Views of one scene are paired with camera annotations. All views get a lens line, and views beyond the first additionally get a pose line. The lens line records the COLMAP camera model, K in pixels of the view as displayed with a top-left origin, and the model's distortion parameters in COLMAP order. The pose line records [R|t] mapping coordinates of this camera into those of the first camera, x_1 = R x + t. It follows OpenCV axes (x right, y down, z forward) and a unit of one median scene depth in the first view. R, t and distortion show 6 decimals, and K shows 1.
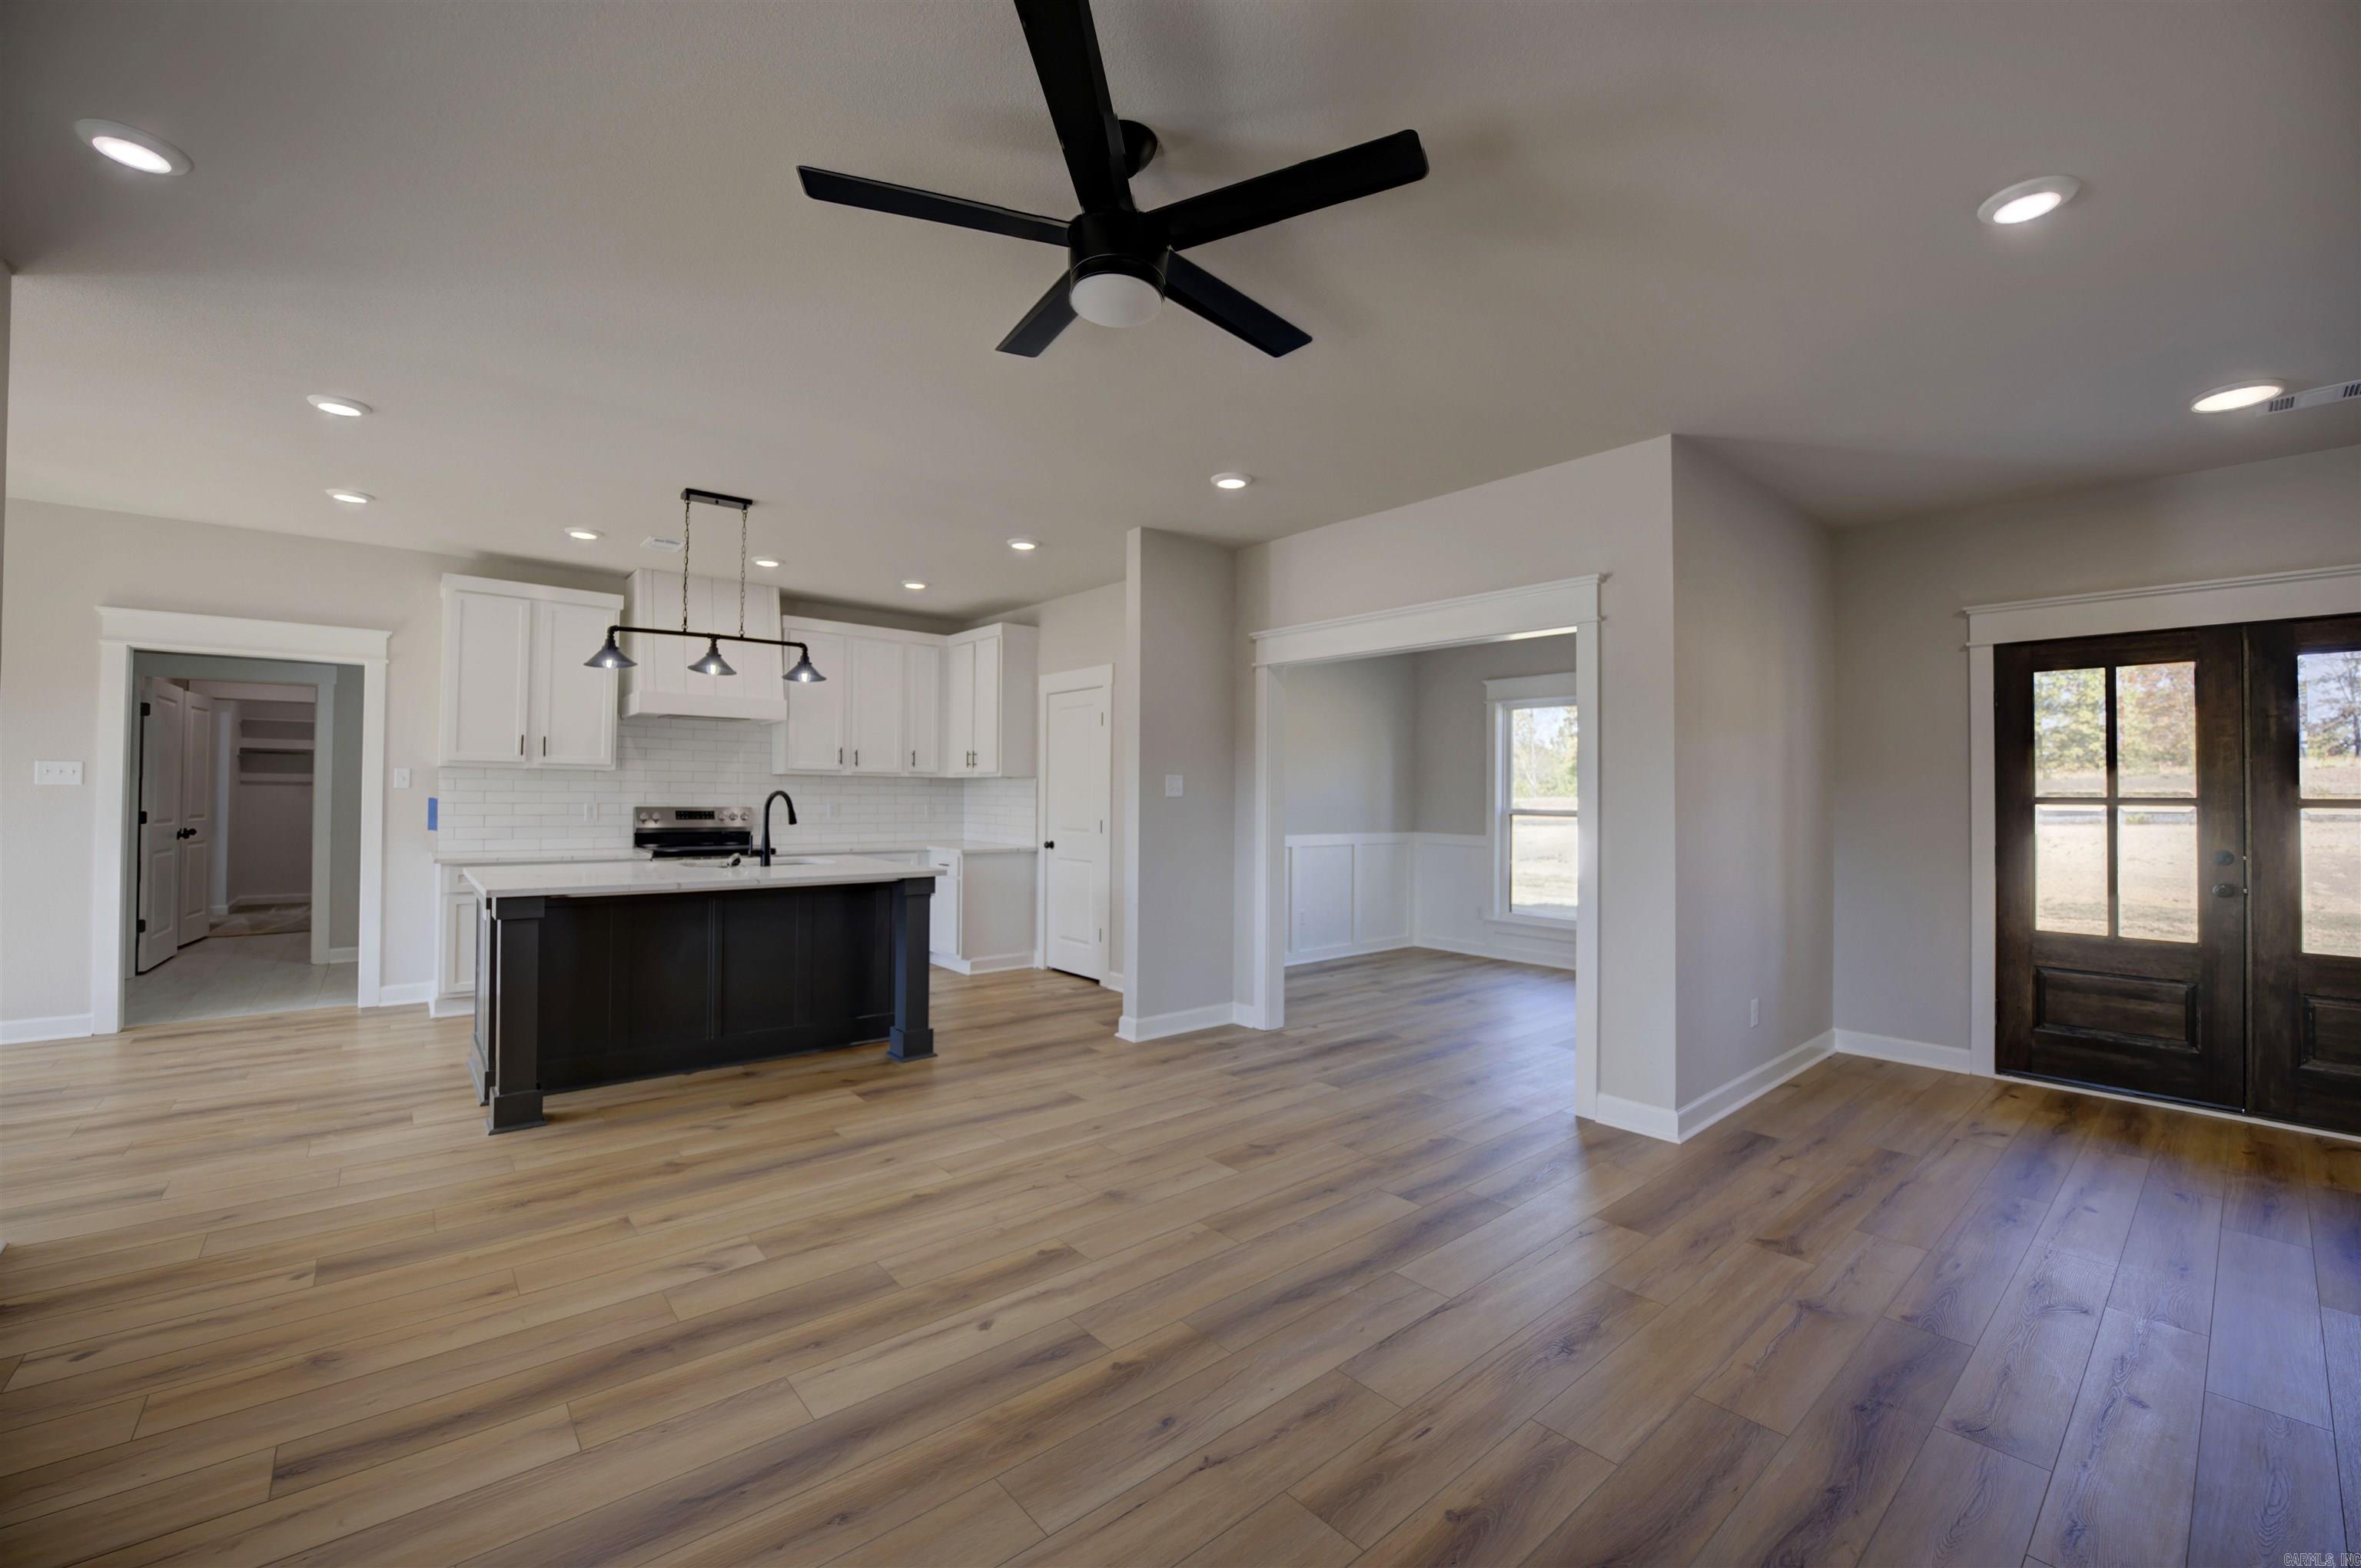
lens RADIAL K [[947.0, 0, 1183.6], [0, 947.0, 782.4], [0, 0, 1]] dist [-0.025369, 0.002274]
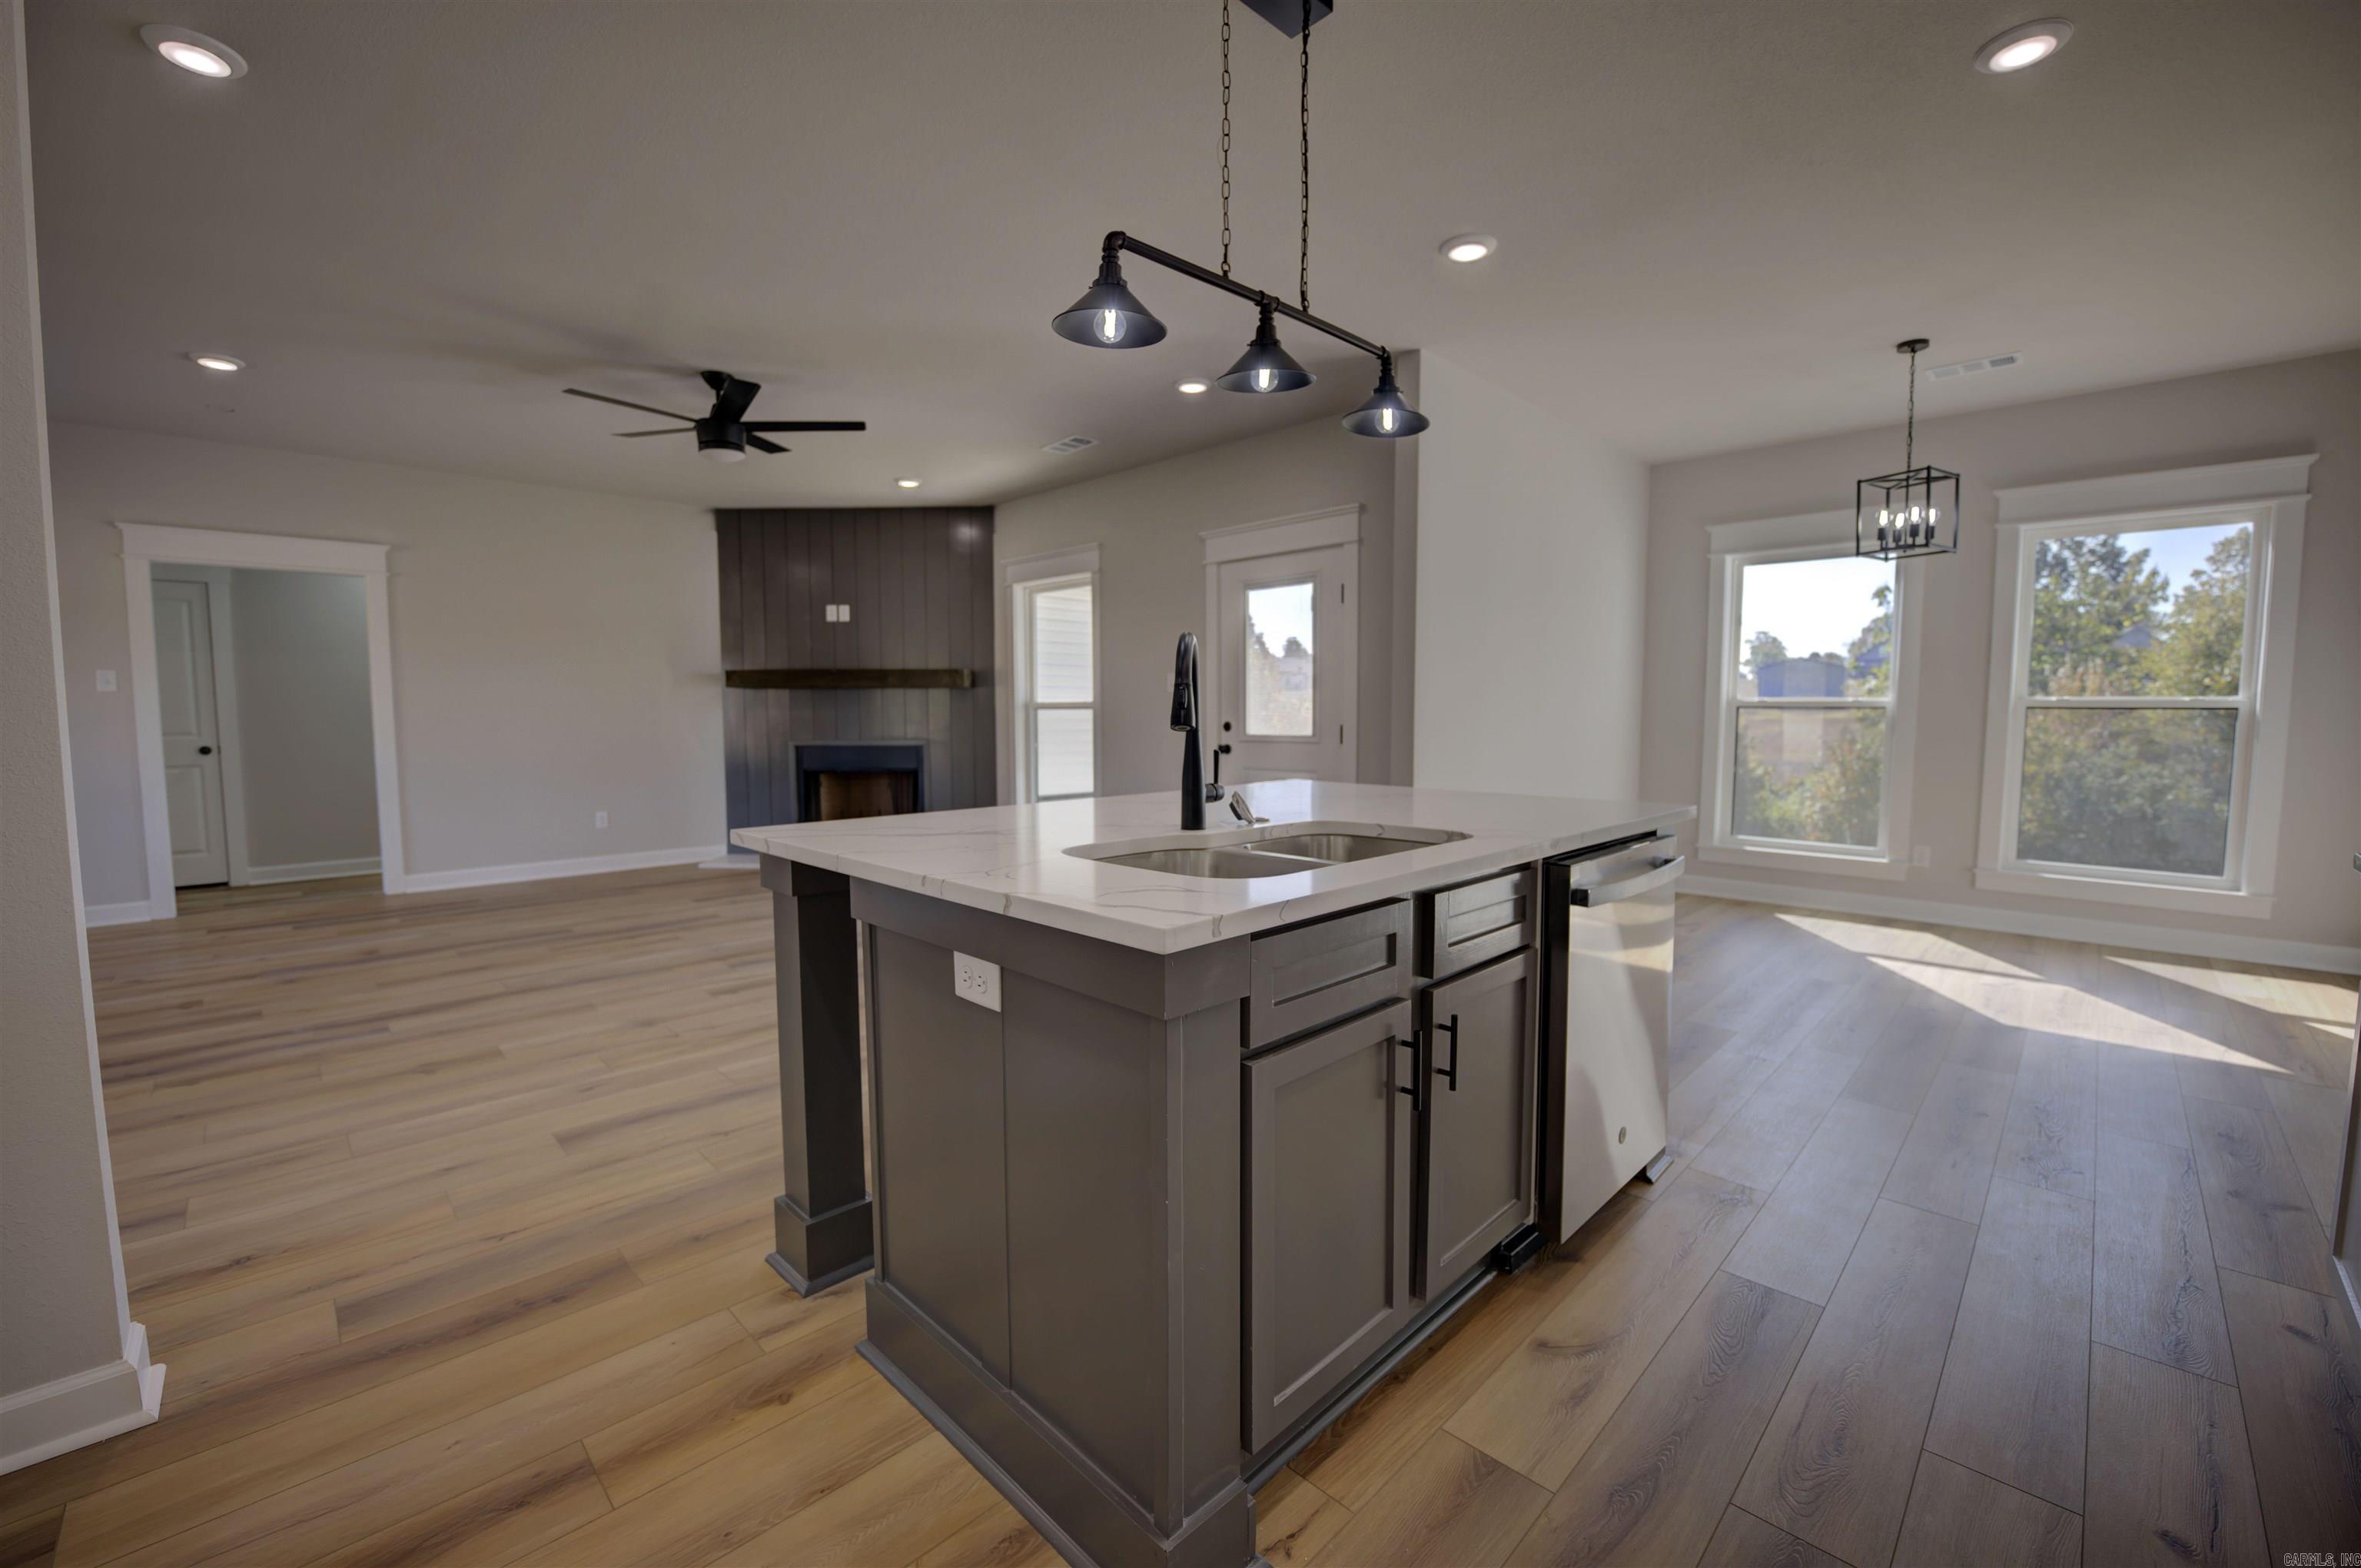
lens RADIAL K [[944.2, 0, 1177.0], [0, 944.2, 781.5], [0, 0, 1]] dist [-0.023330, 0.000785]
pose [[-0.996969, -0.002491, -0.077758, -0.405454], [-0.007155, 0.998187, 0.059758, 0.044804], [0.077468, 0.060133, -0.995180, 1.397354]]
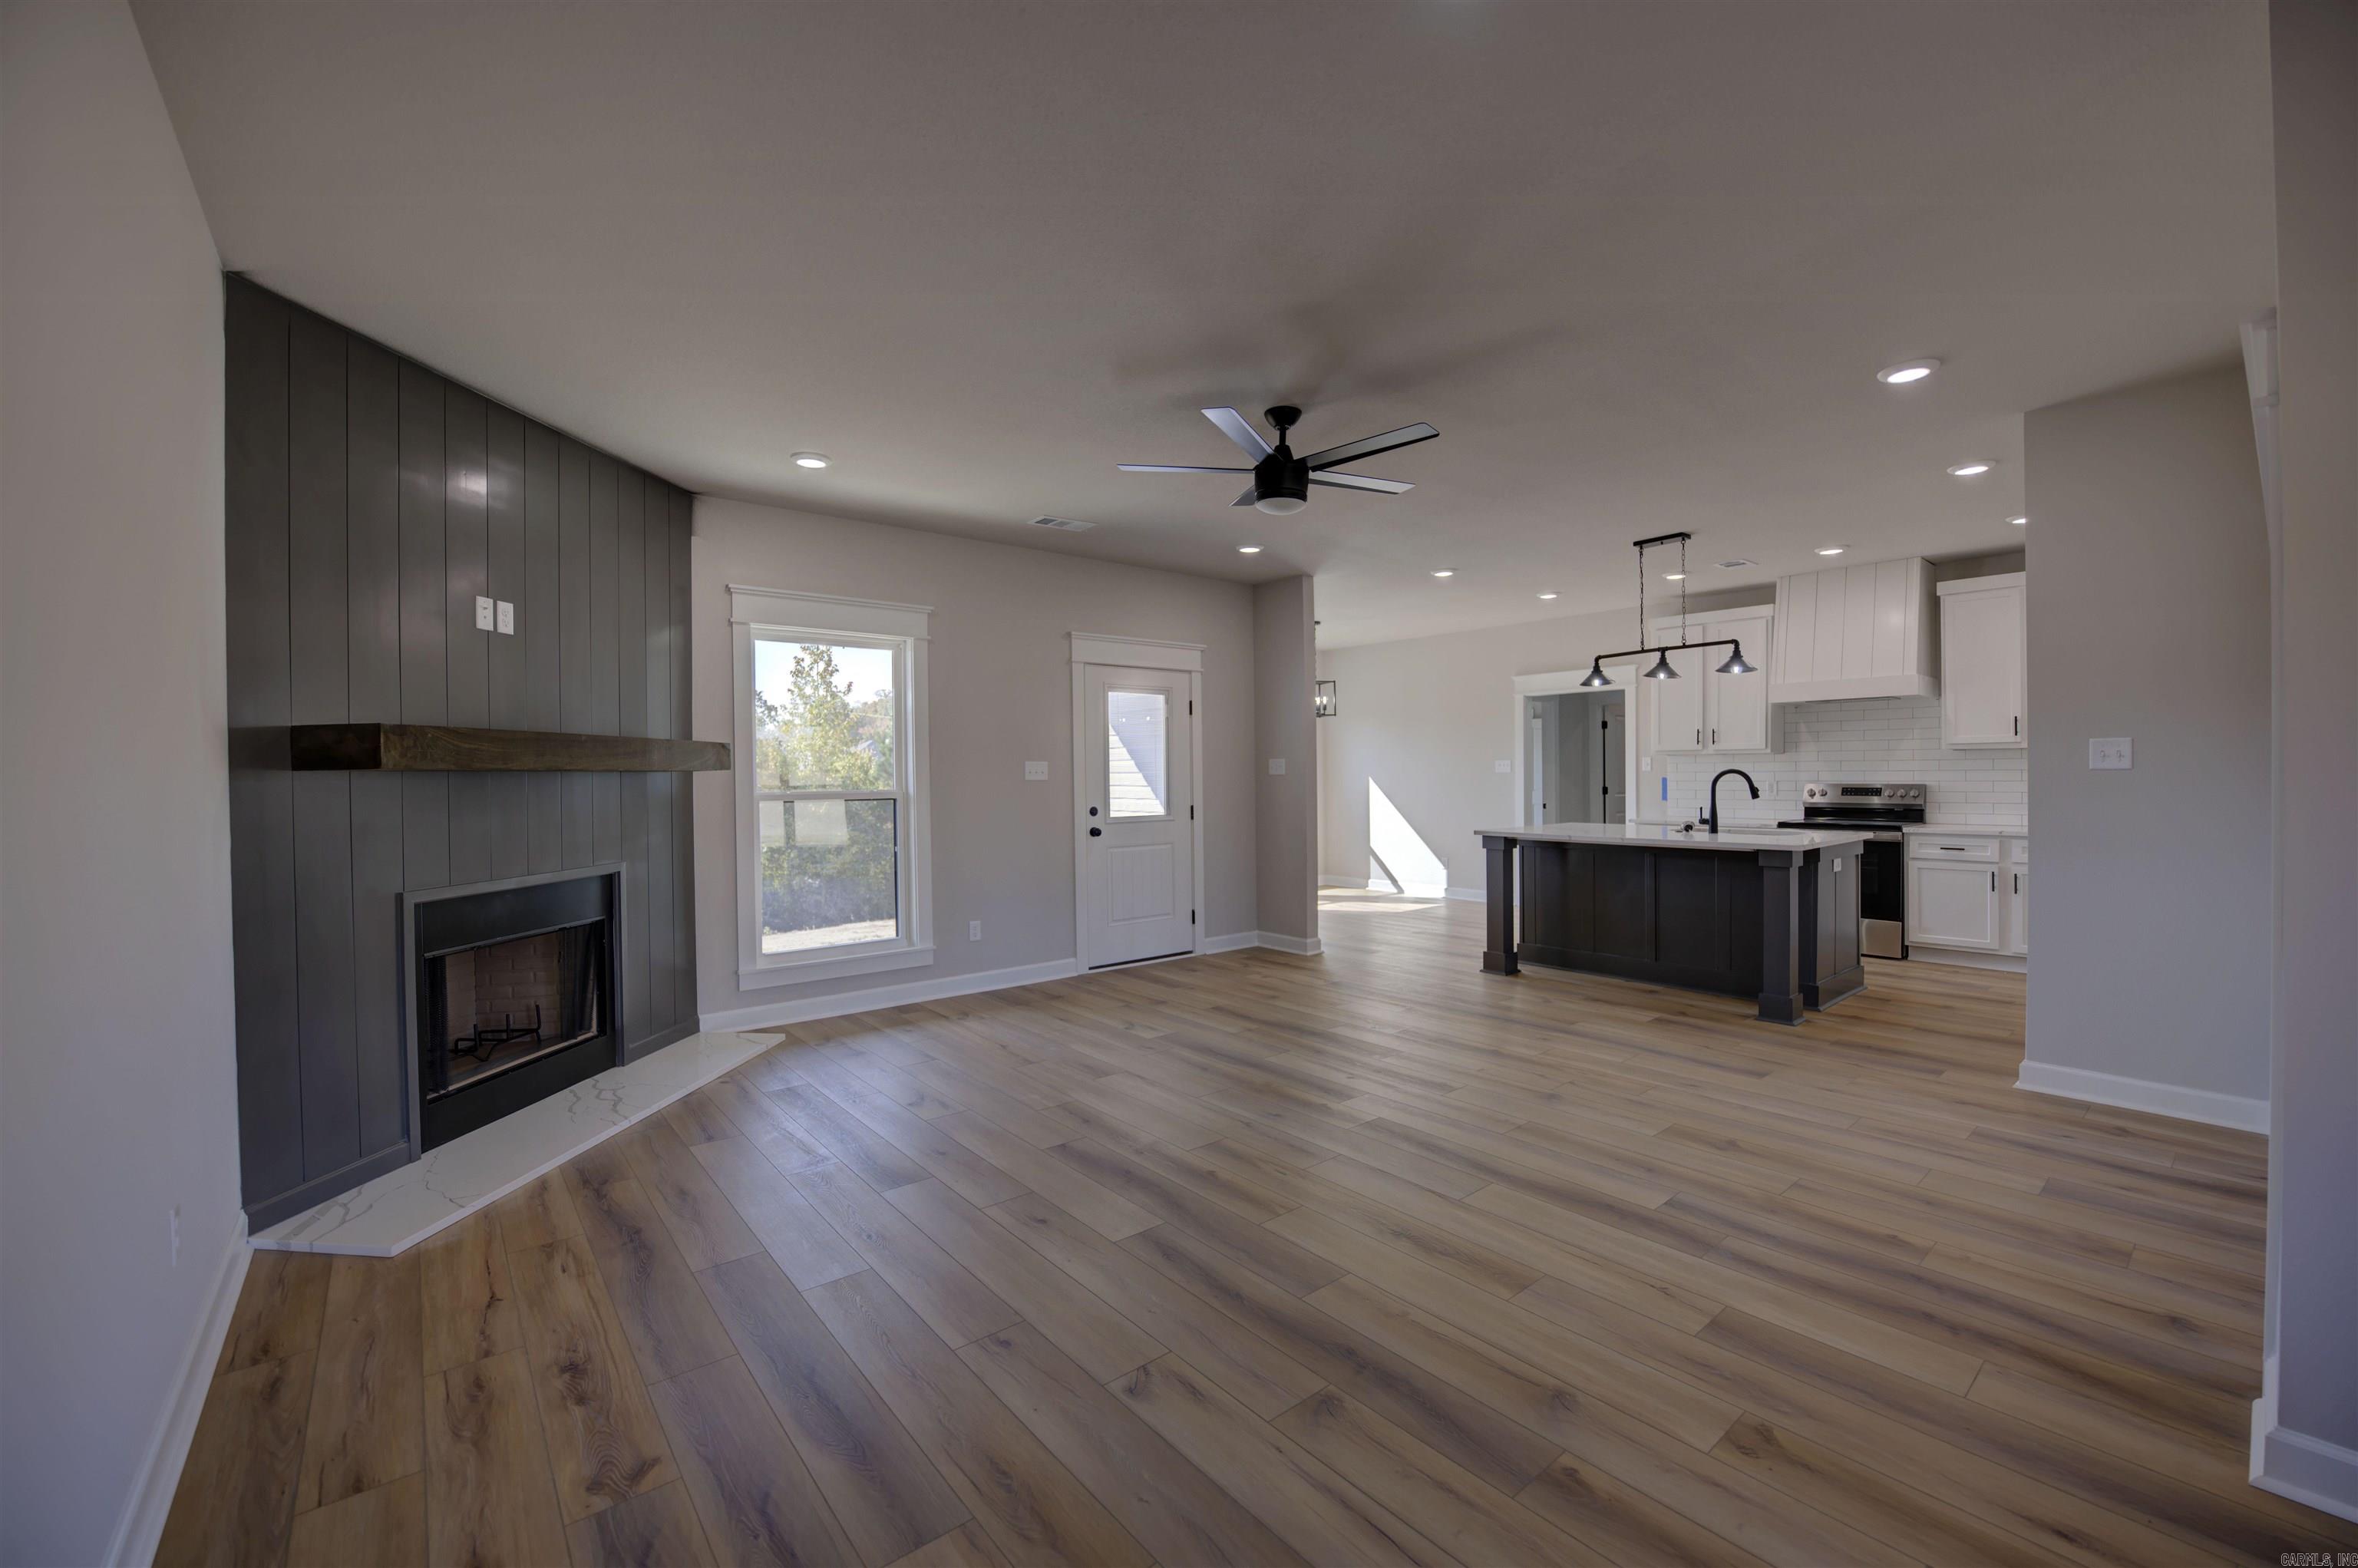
lens RADIAL K [[943.6, 0, 1171.6], [0, 943.6, 783.4], [0, 0, 1]] dist [-0.024949, 0.000204]
pose [[-0.025596, -0.000376, -0.999672, 0.751087], [0.023557, 0.999722, -0.000979, 0.011232], [0.999395, -0.023574, -0.025580, 0.349905]]
